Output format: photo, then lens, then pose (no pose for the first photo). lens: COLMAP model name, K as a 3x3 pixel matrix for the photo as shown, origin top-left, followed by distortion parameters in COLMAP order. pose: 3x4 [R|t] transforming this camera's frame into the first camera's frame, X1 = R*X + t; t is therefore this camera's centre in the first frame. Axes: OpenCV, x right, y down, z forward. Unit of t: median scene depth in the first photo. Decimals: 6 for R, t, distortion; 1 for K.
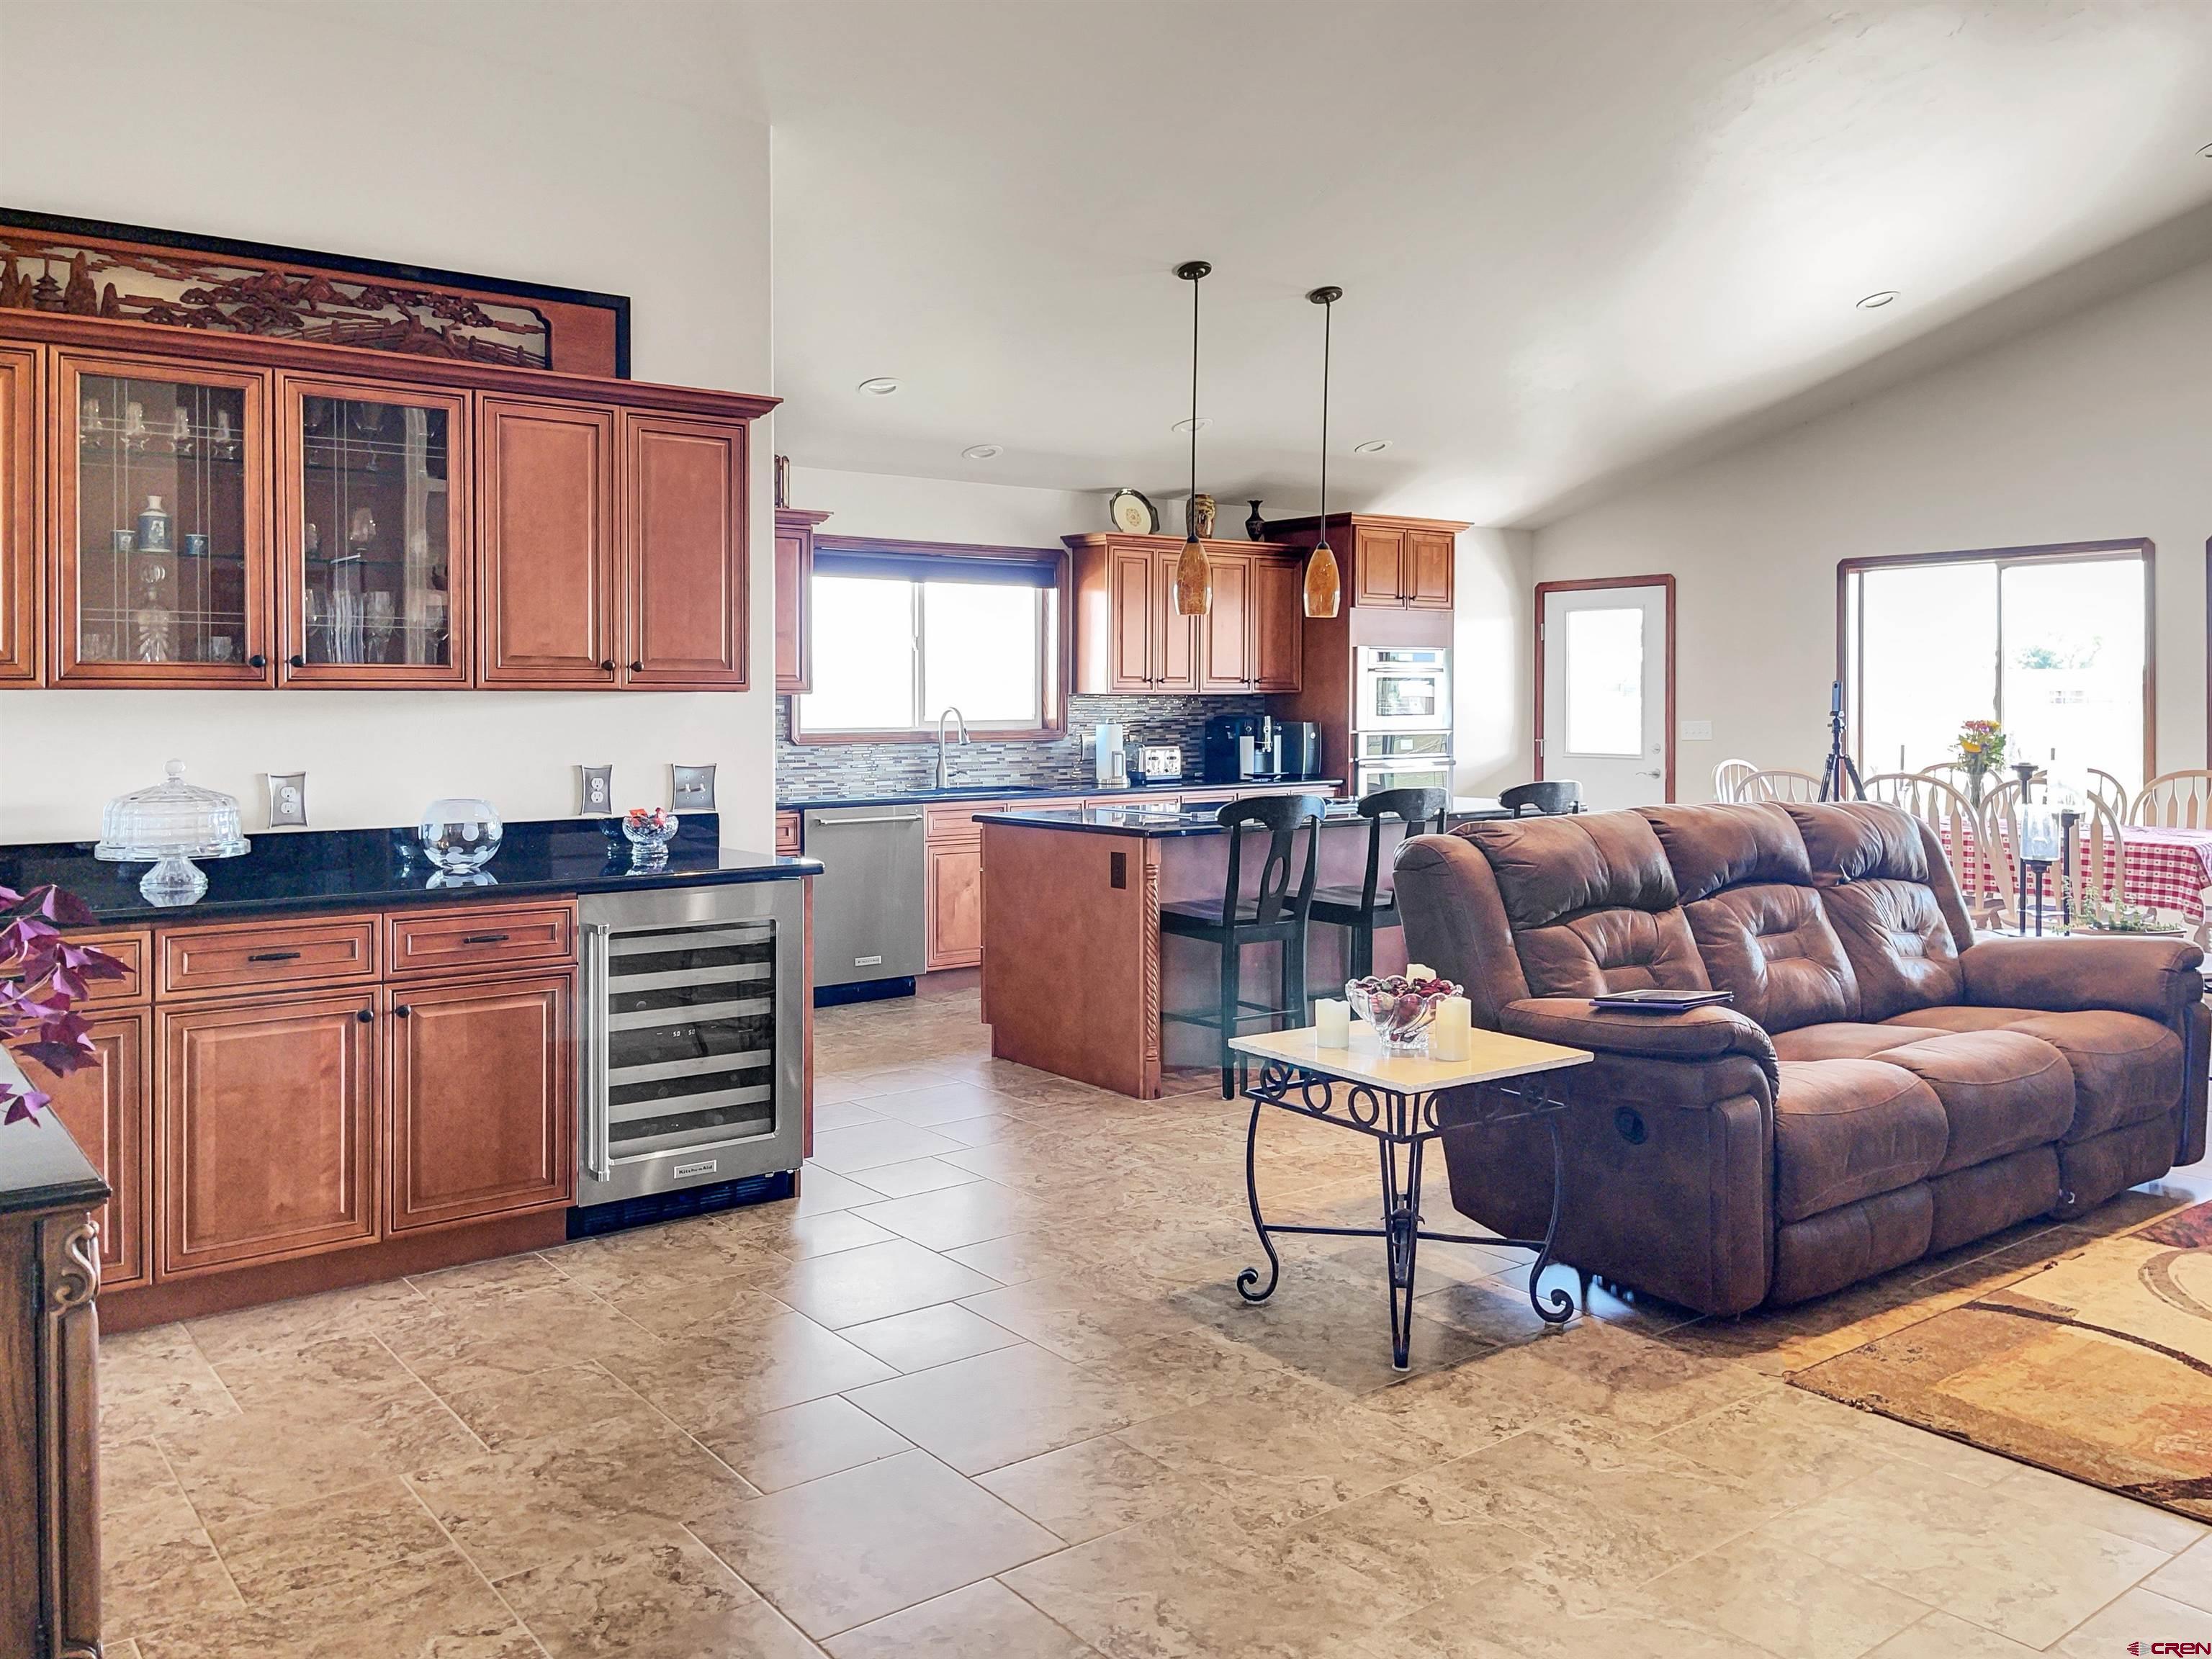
lens RADIAL K [[1724.6, 0, 1109.1], [0, 1724.6, 806.9], [0, 0, 1]] dist [0.035977, -0.027122]
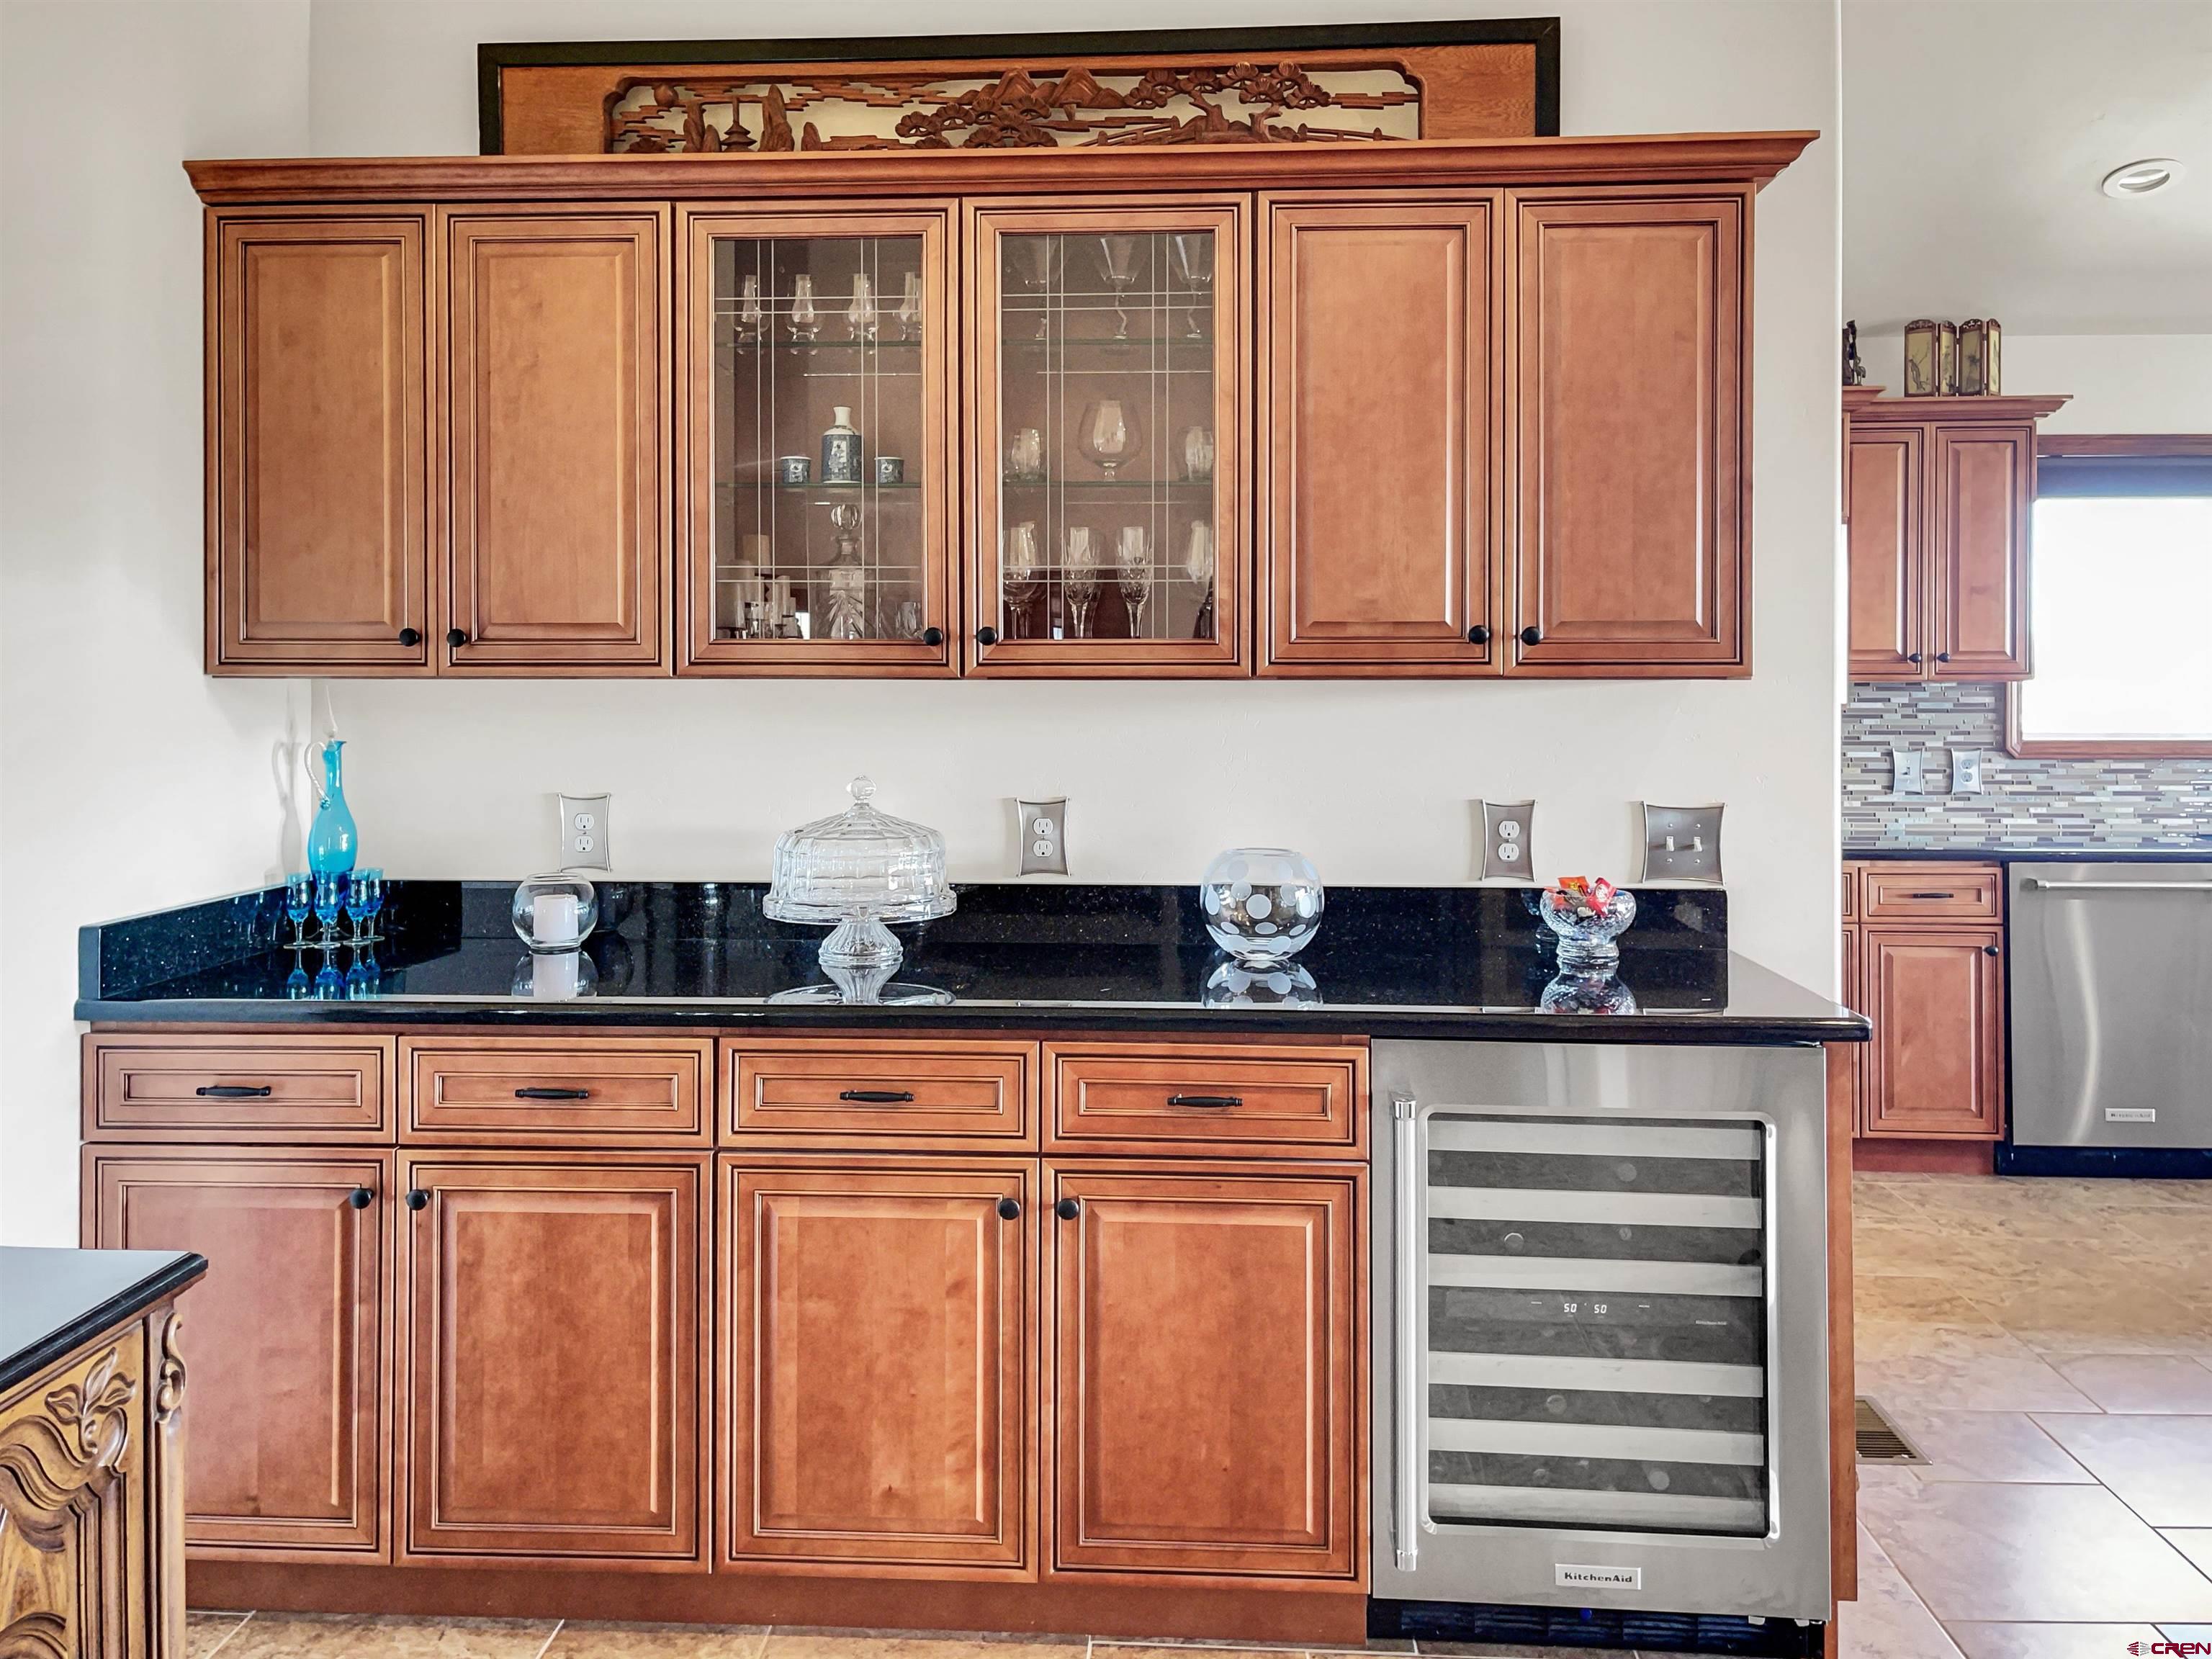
lens RADIAL K [[1724.6, 0, 1137.5], [0, 1724.6, 676.8], [0, 0, 1]] dist [0.035977, -0.027122]
pose [[0.749319, -0.000304, -0.662210, 0.009854], [-0.042715, 0.997895, -0.048792, -0.035964], [0.660831, 0.064847, 0.747728, 0.512509]]
